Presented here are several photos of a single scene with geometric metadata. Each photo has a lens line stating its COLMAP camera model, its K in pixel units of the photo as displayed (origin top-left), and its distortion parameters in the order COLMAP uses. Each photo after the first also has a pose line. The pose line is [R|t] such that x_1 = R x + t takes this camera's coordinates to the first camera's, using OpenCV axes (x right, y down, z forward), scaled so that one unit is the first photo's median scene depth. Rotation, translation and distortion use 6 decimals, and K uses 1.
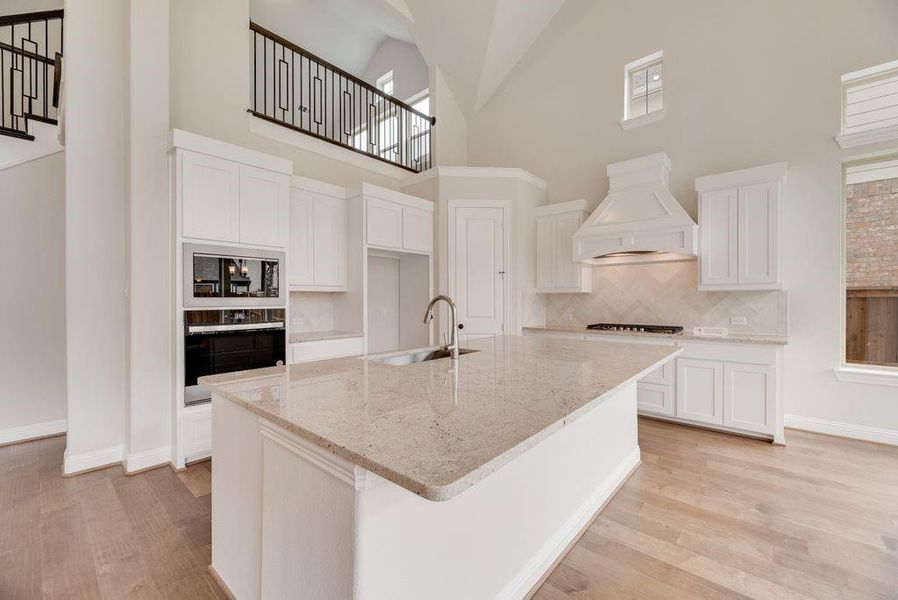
lens RADIAL K [[366.2, 0, 454.1], [0, 366.2, 298.4], [0, 0, 1]] dist [-0.016312, -0.002652]
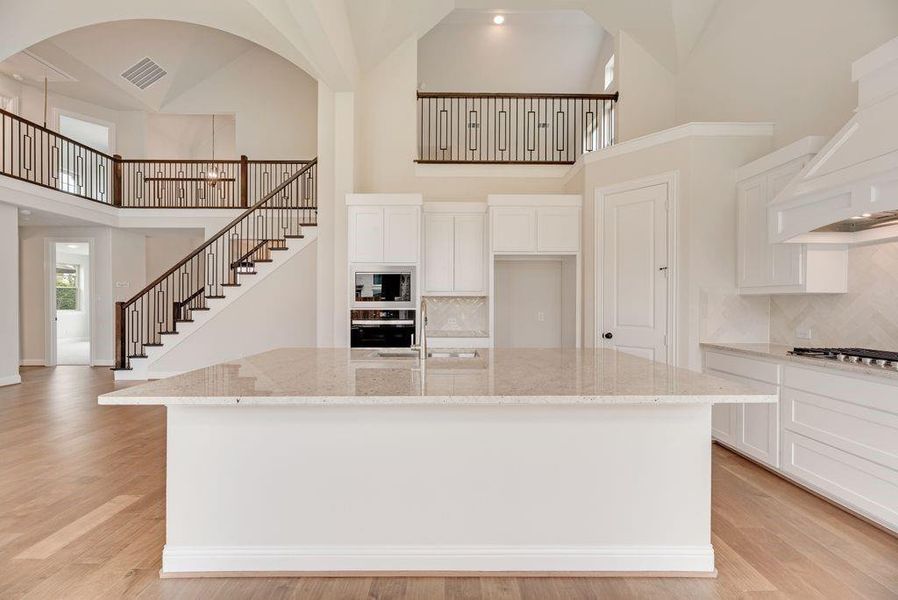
lens RADIAL K [[366.2, 0, 451.9], [0, 366.2, 303.5], [0, 0, 1]] dist [-0.016312, -0.002652]
pose [[0.648376, 0.004698, -0.761306, 0.506950], [-0.002104, 0.999988, 0.004379, -0.000874], [0.761318, -0.001237, 0.648378, 0.215051]]
